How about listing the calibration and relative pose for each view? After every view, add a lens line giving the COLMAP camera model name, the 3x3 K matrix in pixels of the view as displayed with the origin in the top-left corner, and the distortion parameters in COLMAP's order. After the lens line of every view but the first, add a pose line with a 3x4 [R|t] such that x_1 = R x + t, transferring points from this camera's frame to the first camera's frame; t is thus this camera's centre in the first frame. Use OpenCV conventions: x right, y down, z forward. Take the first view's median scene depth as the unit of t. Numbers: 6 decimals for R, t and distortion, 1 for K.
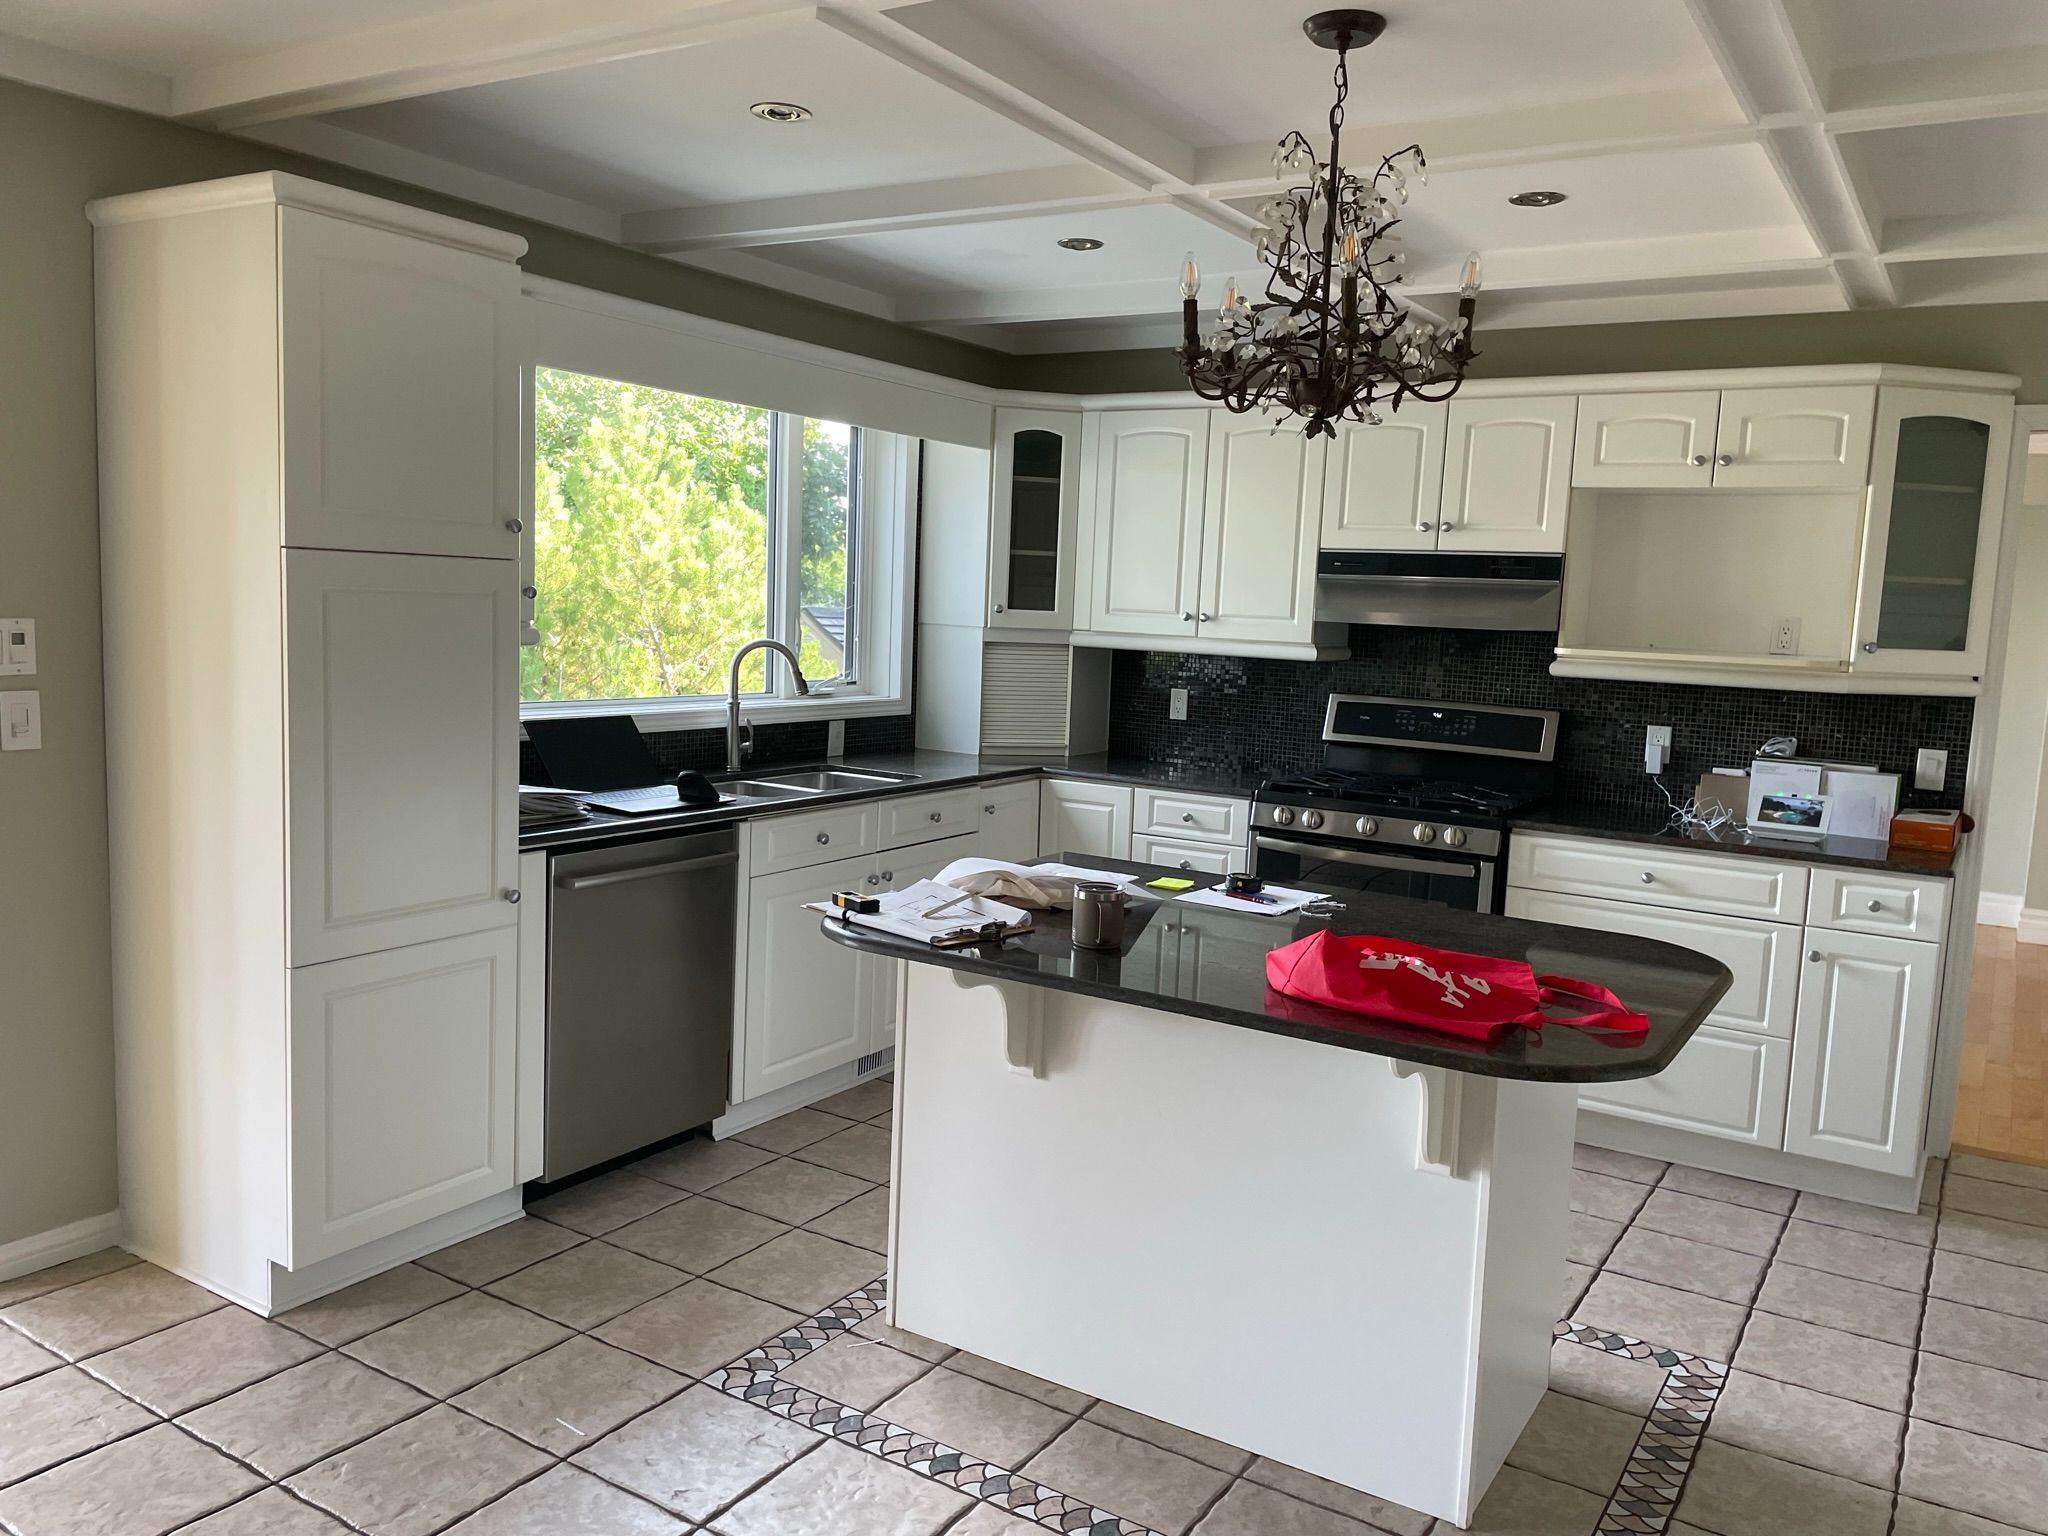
lens RADIAL K [[1556.9, 0, 1024.0], [0, 1556.9, 768.0], [0, 0, 1]] dist [0.078175, -0.171083]
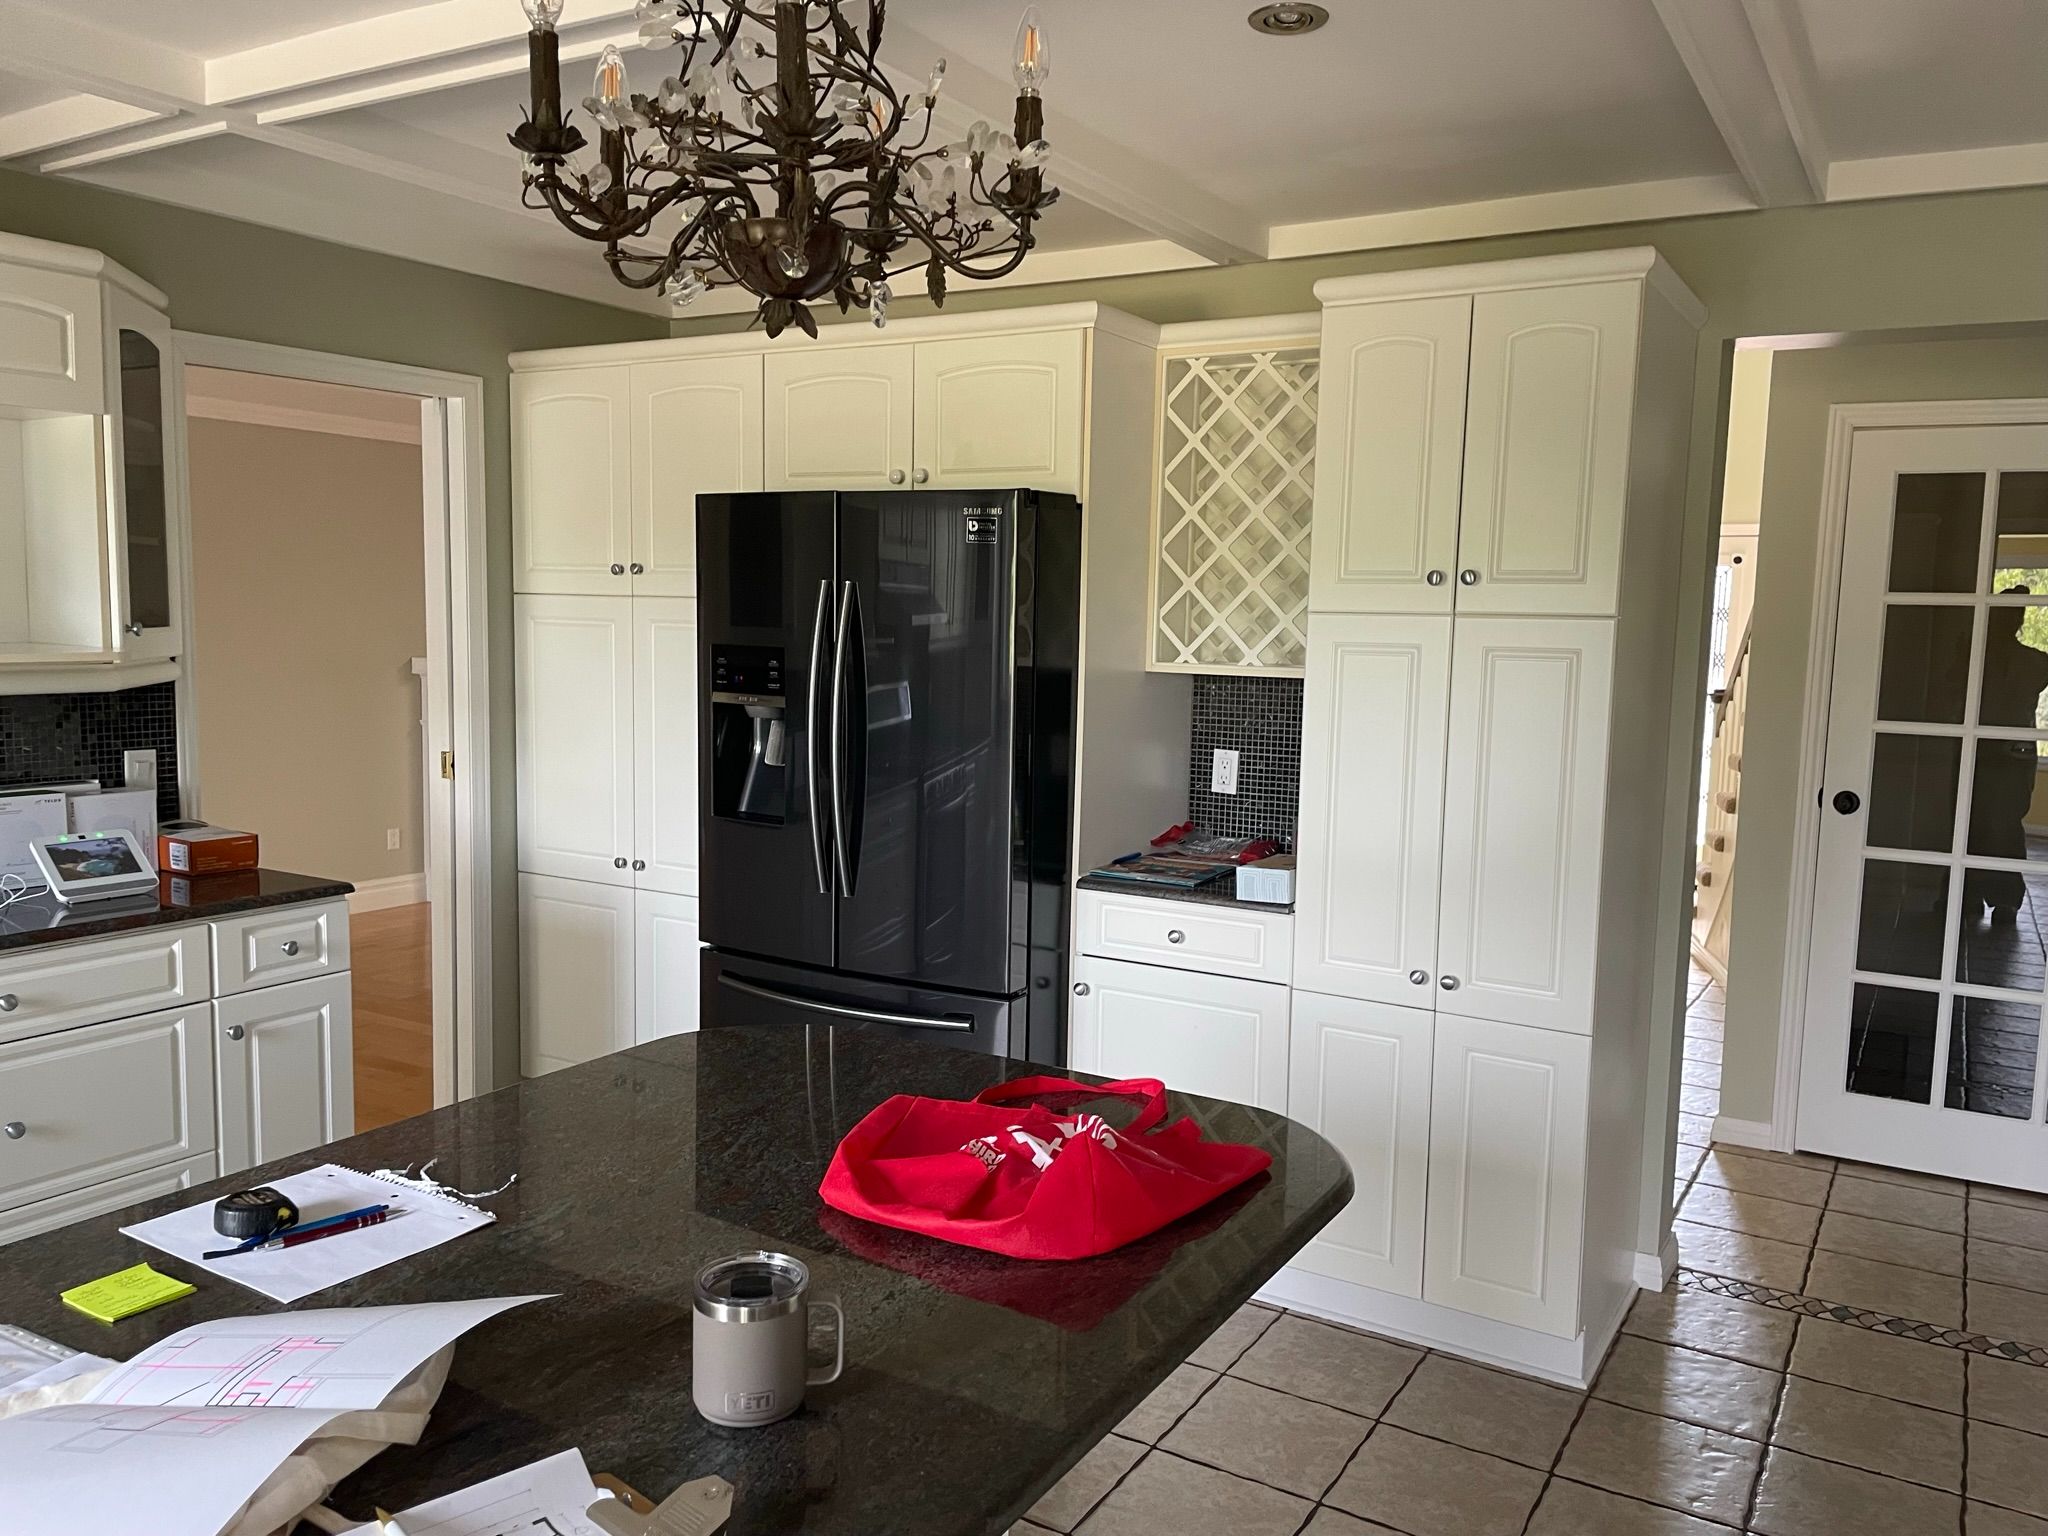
lens RADIAL K [[1488.7, 0, 1024.0], [0, 1488.7, 768.0], [0, 0, 1]] dist [-0.001128, -0.002784]
pose [[0.008674, -0.141016, 0.989969, -0.190033], [0.094369, 0.985704, 0.139581, -0.071119], [-0.995499, 0.092212, 0.021858, 0.565239]]
